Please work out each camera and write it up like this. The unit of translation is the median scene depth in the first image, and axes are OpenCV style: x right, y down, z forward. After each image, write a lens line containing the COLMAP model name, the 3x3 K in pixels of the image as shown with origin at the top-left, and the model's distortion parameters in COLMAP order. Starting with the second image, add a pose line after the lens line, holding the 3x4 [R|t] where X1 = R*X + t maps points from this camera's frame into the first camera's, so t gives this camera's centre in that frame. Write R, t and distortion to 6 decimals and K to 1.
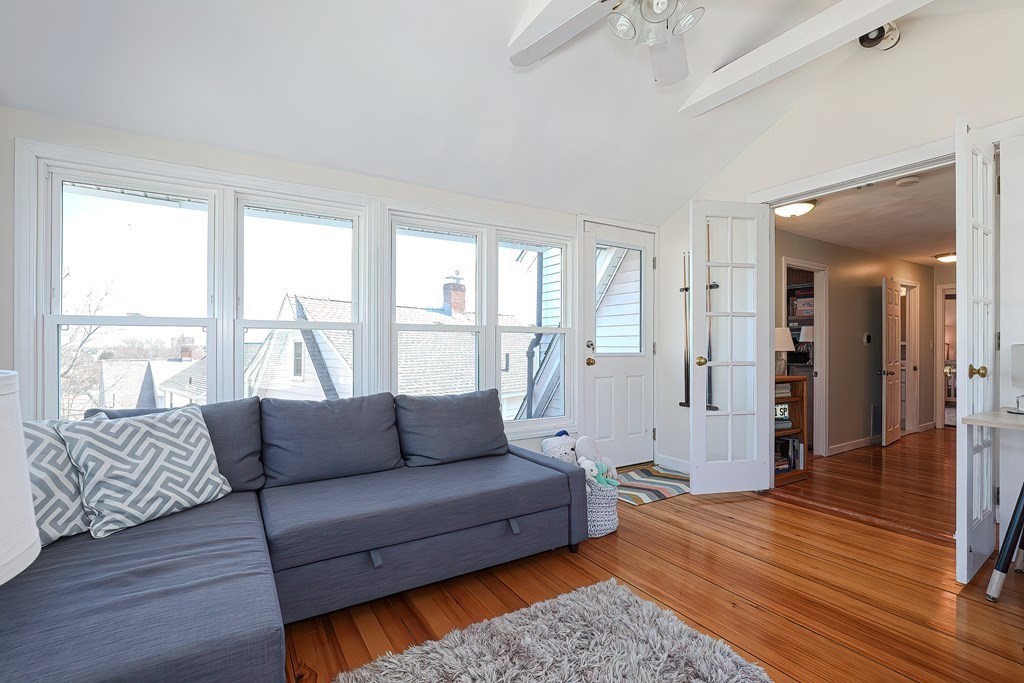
lens RADIAL K [[471.3, 0, 510.6], [0, 471.3, 345.4], [0, 0, 1]] dist [-0.022606, 0.005462]
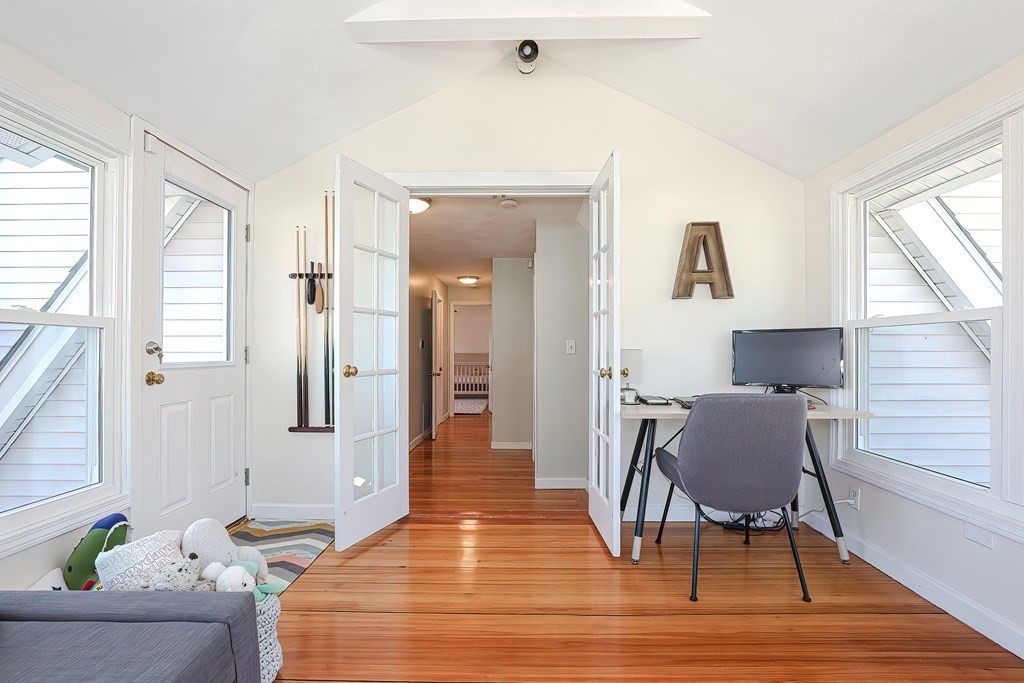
lens RADIAL K [[471.3, 0, 507.6], [0, 471.3, 346.9], [0, 0, 1]] dist [-0.022606, 0.005462]
pose [[0.542547, 0.003409, 0.840018, -0.075999], [0.006482, 0.999945, -0.008245, 0.003504], [-0.840000, 0.009918, 0.542495, 0.323627]]
